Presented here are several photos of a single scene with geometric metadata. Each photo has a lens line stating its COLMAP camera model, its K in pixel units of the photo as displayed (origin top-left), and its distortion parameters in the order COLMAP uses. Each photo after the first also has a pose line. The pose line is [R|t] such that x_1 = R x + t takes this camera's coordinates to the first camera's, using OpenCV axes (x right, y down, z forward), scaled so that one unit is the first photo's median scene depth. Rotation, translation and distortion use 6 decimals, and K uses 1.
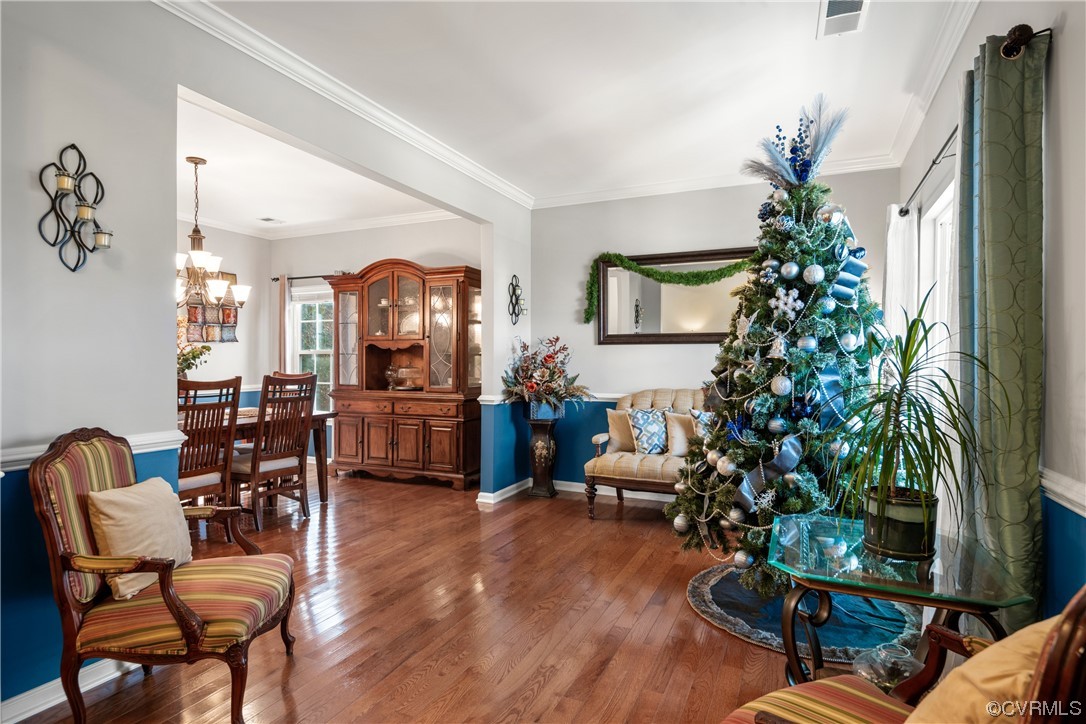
lens RADIAL K [[589.8, 0, 538.0], [0, 589.8, 364.6], [0, 0, 1]] dist [0.001998, -0.007773]
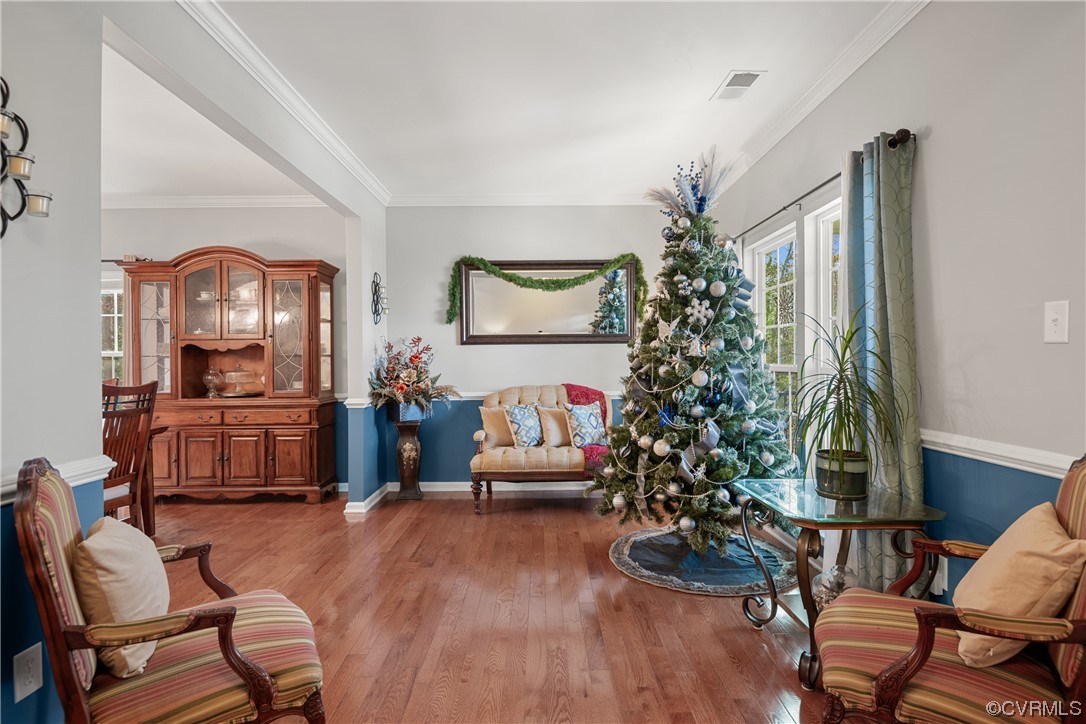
lens RADIAL K [[589.8, 0, 513.1], [0, 589.8, 355.4], [0, 0, 1]] dist [0.001998, -0.007773]
pose [[0.900676, -0.007909, 0.434420, -0.354488], [0.014772, 0.999814, -0.012424, -0.002151], [-0.434241, 0.017607, 0.900625, 0.049473]]
